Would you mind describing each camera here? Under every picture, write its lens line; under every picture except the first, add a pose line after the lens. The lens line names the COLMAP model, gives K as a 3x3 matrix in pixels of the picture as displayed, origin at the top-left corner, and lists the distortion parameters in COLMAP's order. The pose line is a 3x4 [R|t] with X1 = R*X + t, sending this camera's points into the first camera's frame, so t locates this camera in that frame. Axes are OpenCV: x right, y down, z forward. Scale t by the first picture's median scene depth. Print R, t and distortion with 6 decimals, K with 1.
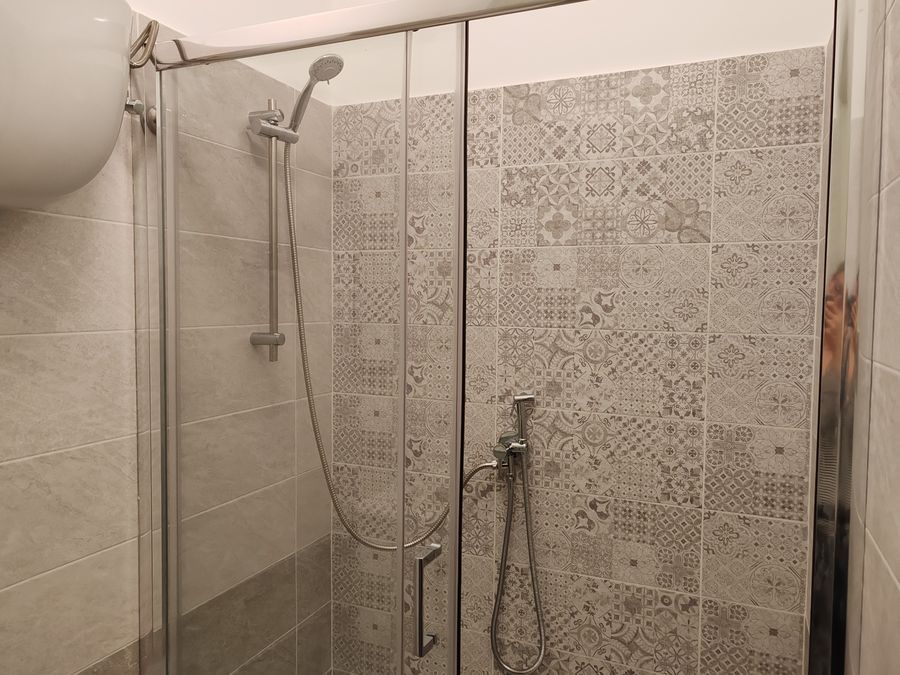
lens RADIAL K [[691.8, 0, 450.0], [0, 691.8, 337.5], [0, 0, 1]] dist [0.034965, -0.007243]
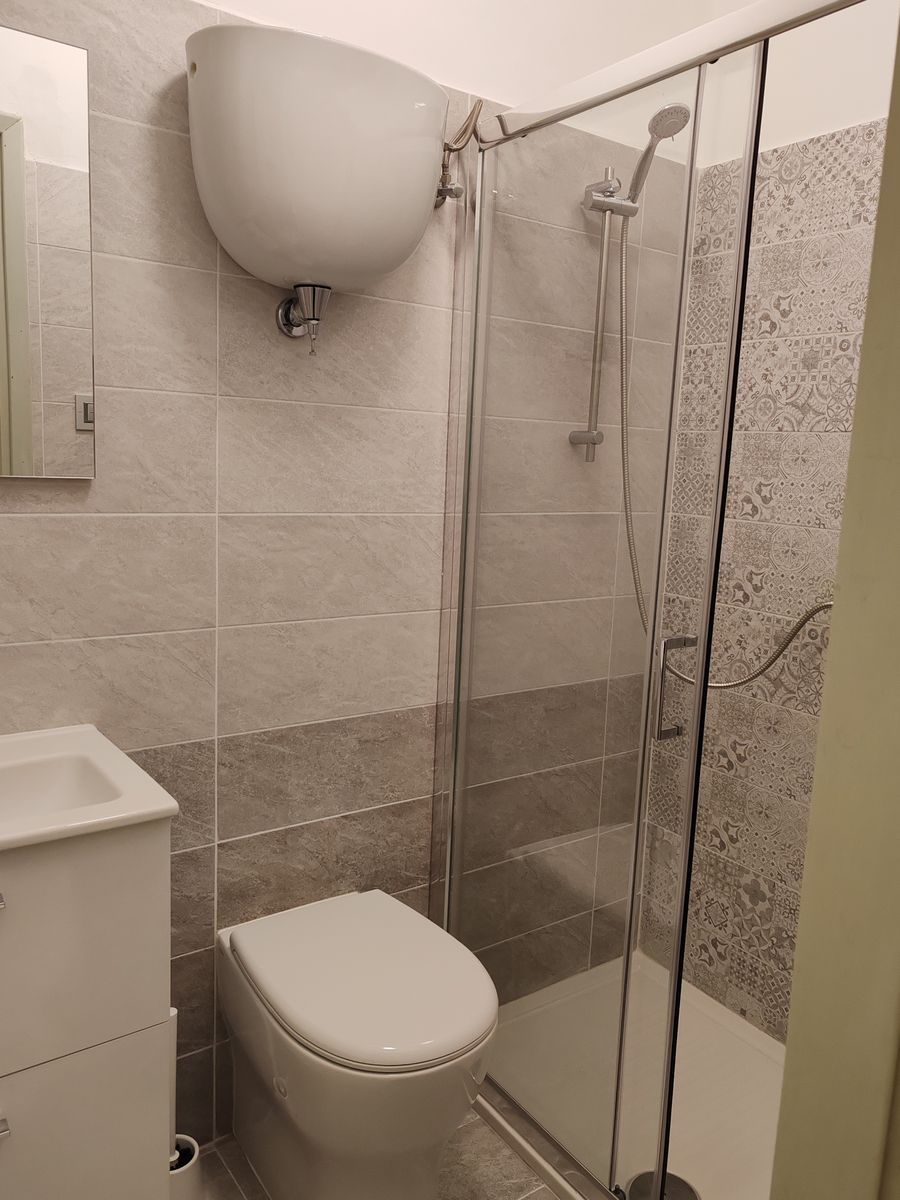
lens RADIAL K [[922.4, 0, 456.5], [0, 922.4, 592.8], [0, 0, 1]] dist [0.034965, -0.007243]
pose [[0.856700, 0.105645, -0.504880, 0.251159], [-0.063240, 0.992929, 0.100461, 0.101504], [0.511924, -0.054137, 0.857323, -0.174834]]
